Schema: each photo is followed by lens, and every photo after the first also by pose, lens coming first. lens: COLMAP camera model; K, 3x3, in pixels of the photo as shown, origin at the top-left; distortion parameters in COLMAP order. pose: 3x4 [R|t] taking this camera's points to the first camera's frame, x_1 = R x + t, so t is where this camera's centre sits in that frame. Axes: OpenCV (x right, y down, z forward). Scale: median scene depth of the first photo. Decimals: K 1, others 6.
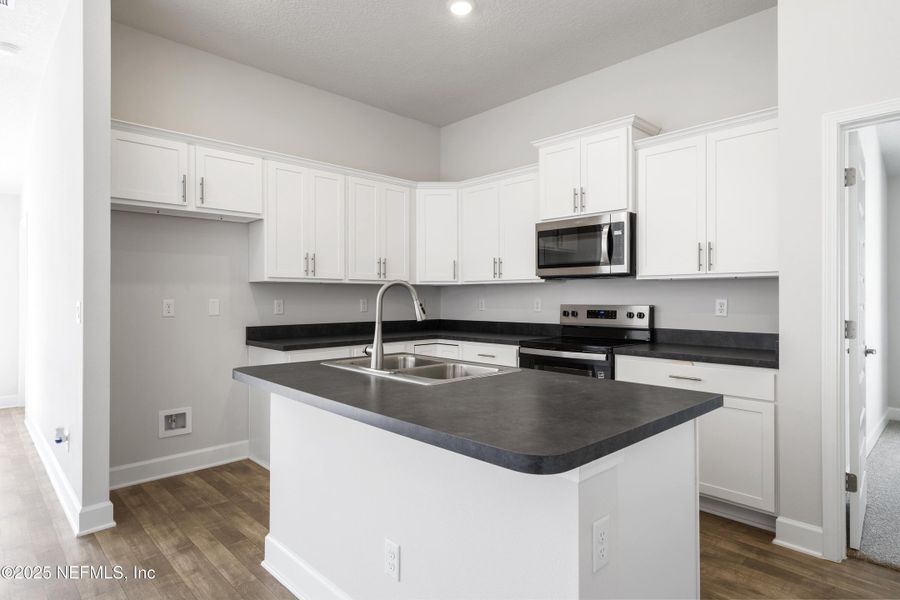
lens RADIAL K [[495.0, 0, 449.7], [0, 495.0, 296.2], [0, 0, 1]] dist [0.001363, 0.009699]
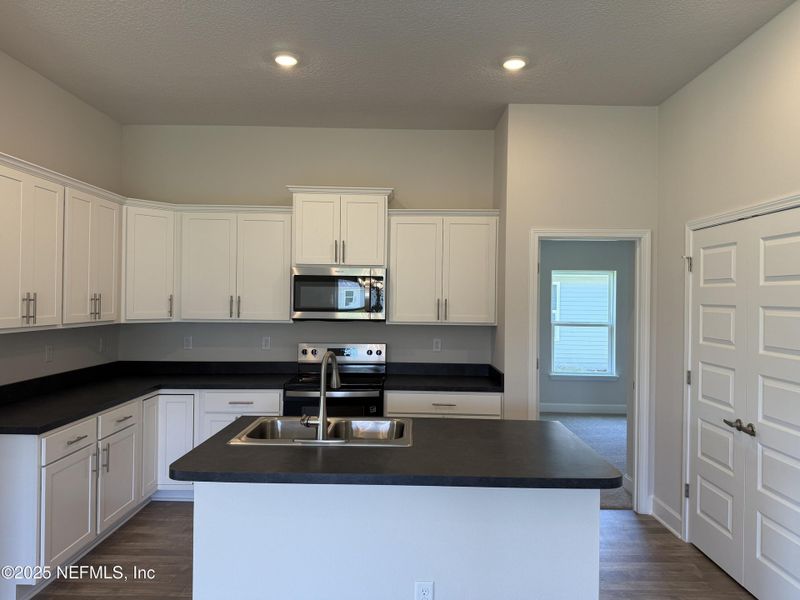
lens RADIAL K [[561.2, 0, 405.0], [0, 561.2, 292.4], [0, 0, 1]] dist [0.053836, -0.057332]
pose [[0.691265, 0.016390, 0.722415, -0.536185], [-0.014510, 0.999856, -0.008800, -0.093406], [-0.722456, -0.004400, 0.691403, 0.031767]]
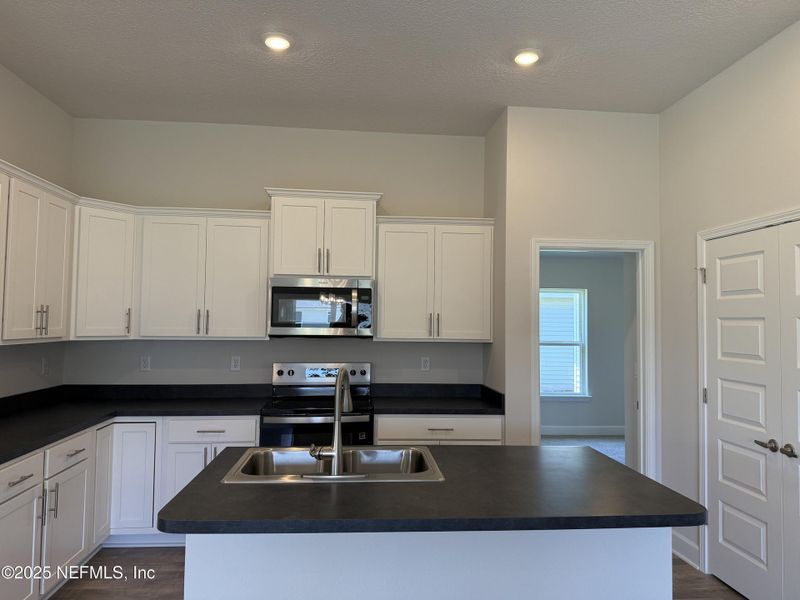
lens RADIAL K [[561.2, 0, 400.7], [0, 561.2, 292.5], [0, 0, 1]] dist [0.053836, -0.057332]
pose [[0.621658, 0.048844, 0.781764, -0.523497], [-0.015068, 0.998615, -0.050410, -0.074714], [-0.783144, 0.019558, 0.621533, 0.173198]]
